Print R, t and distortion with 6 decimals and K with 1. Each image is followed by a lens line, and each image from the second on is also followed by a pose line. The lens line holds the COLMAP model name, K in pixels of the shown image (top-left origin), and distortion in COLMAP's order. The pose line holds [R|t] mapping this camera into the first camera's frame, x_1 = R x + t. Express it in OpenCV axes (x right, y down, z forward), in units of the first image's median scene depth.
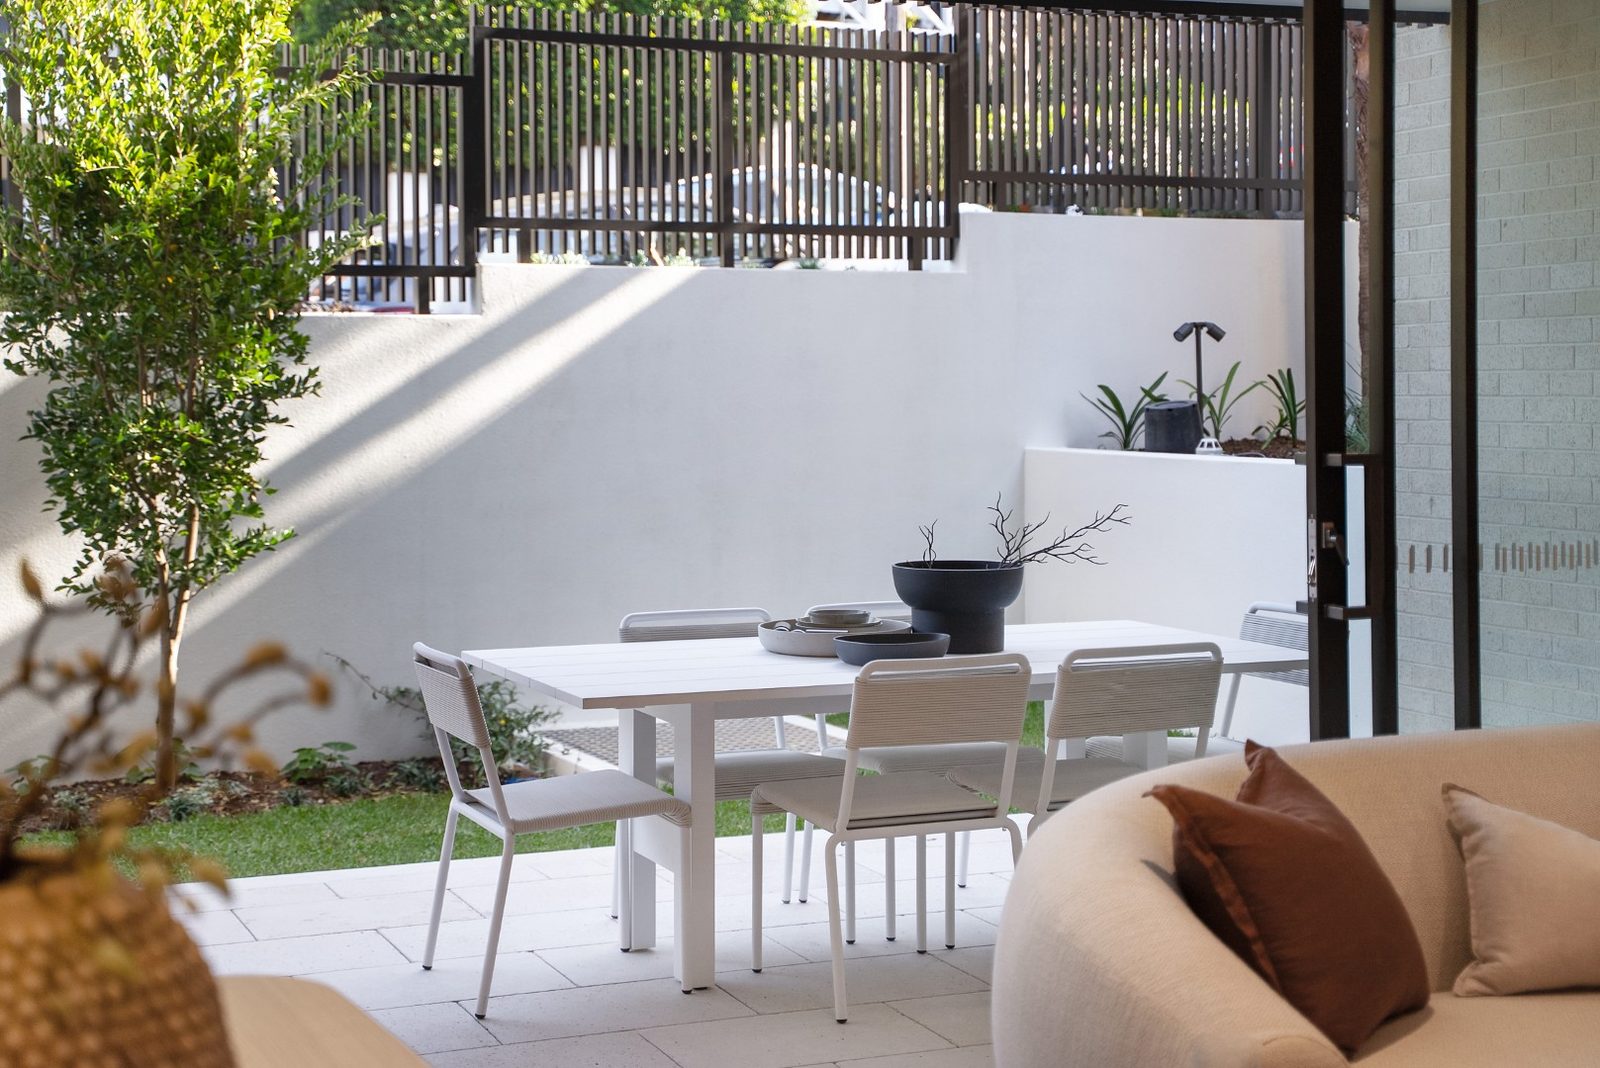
lens RADIAL K [[2265.3, 0, 769.9], [0, 2265.3, 470.3], [0, 0, 1]] dist [0.279573, -0.001153]
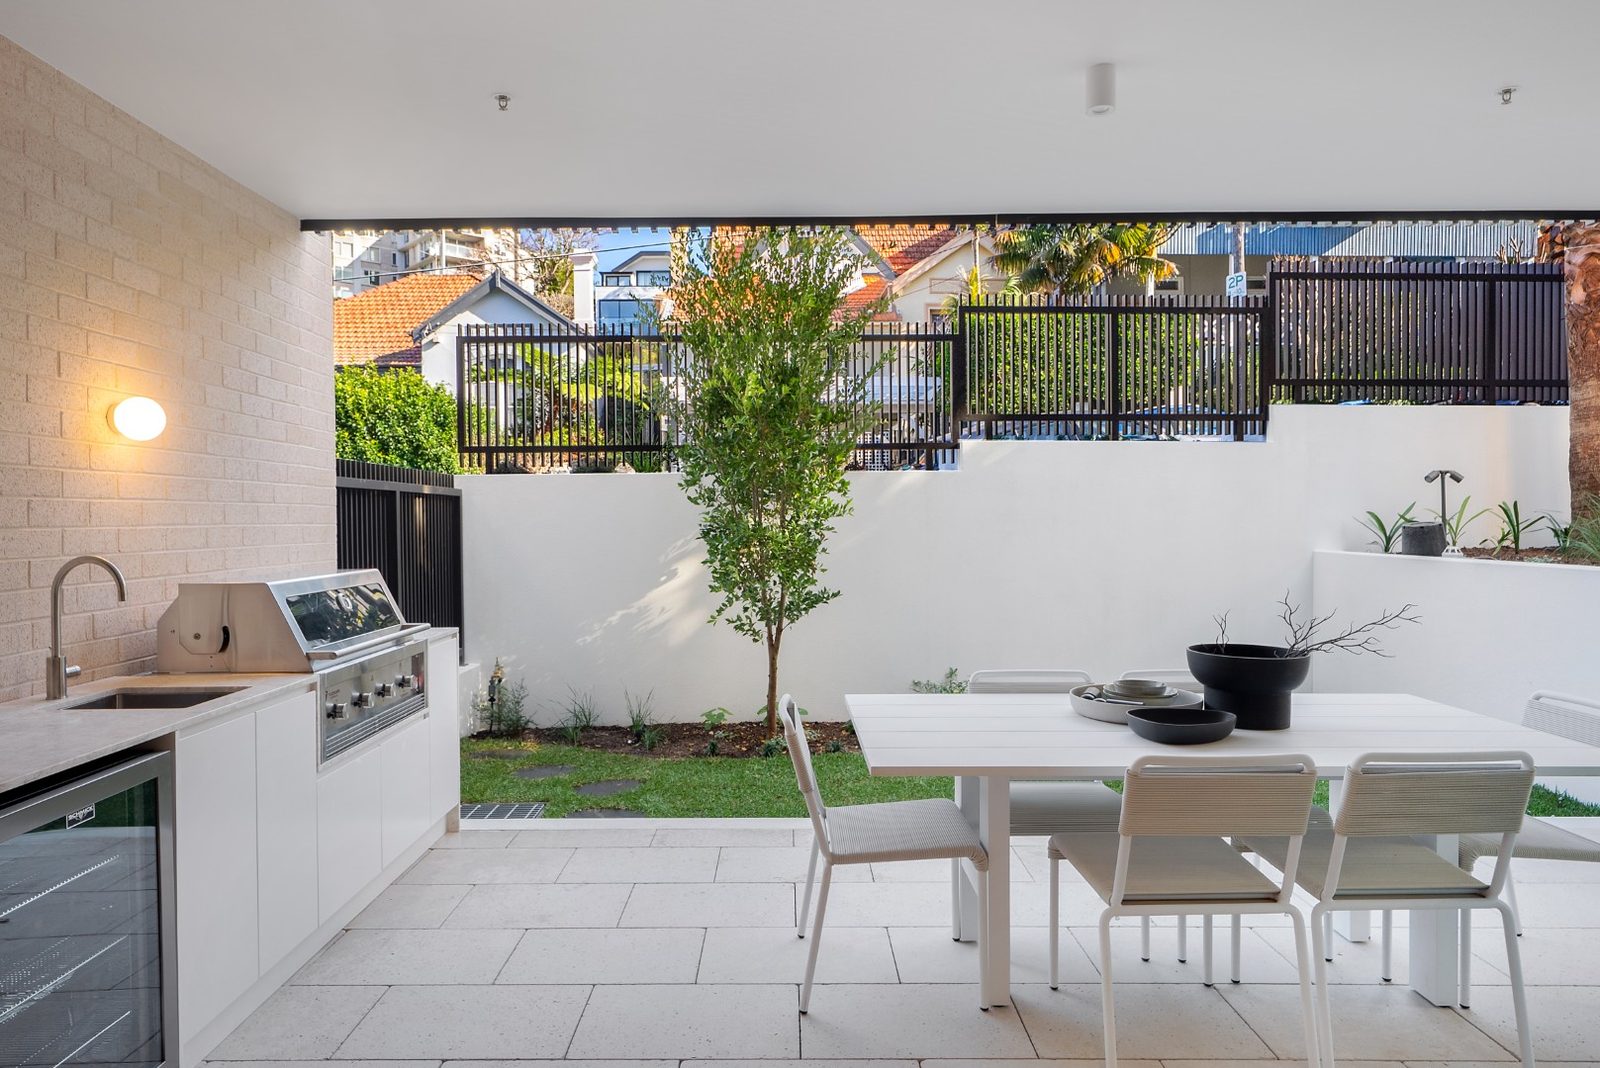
lens RADIAL K [[974.6, 0, 802.2], [0, 974.6, 541.8], [0, 0, 1]] dist [0.027986, 0.001429]
pose [[0.932553, 0.010951, -0.360867, 0.033637], [-0.016060, 0.999809, -0.011162, -0.003805], [0.360676, 0.016205, 0.932550, 0.295363]]
